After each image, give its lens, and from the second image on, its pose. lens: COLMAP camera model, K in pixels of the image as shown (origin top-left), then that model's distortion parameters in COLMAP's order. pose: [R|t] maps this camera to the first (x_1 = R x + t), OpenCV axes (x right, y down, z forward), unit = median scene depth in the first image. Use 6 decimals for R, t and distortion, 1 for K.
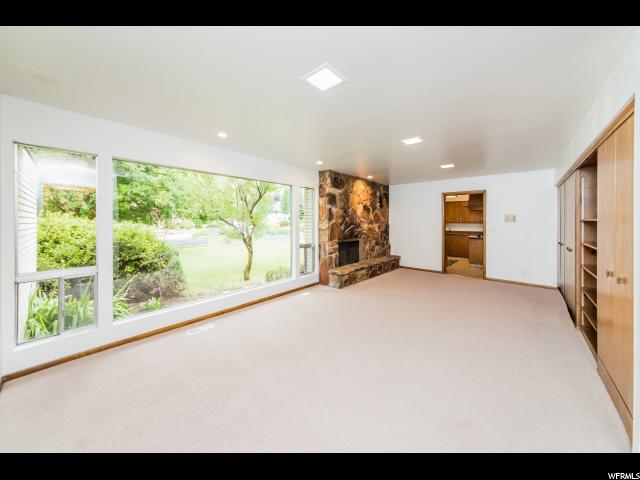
lens RADIAL K [[216.9, 0, 340.2], [0, 216.9, 219.0], [0, 0, 1]] dist [0.000748, -0.000183]
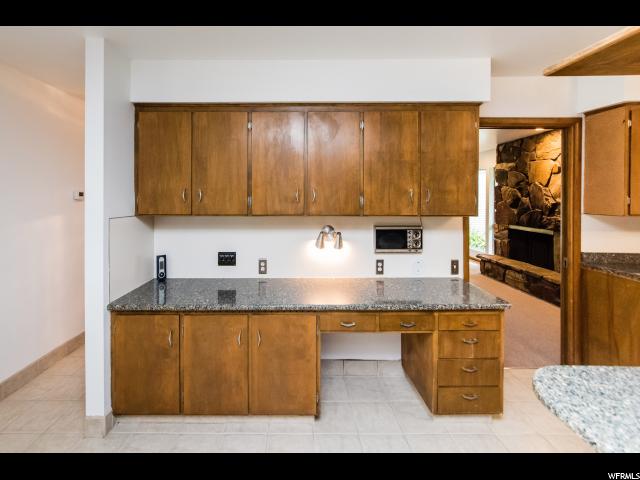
lens RADIAL K [[287.7, 0, 320.6], [0, 287.7, 193.2], [0, 0, 1]] dist [-0.008776, 0.000503]
pose [[-0.694045, -0.023725, -0.719540, 1.216462], [-0.007314, 0.999638, -0.025905, 0.009618], [0.719894, -0.012717, -0.693967, 1.202578]]
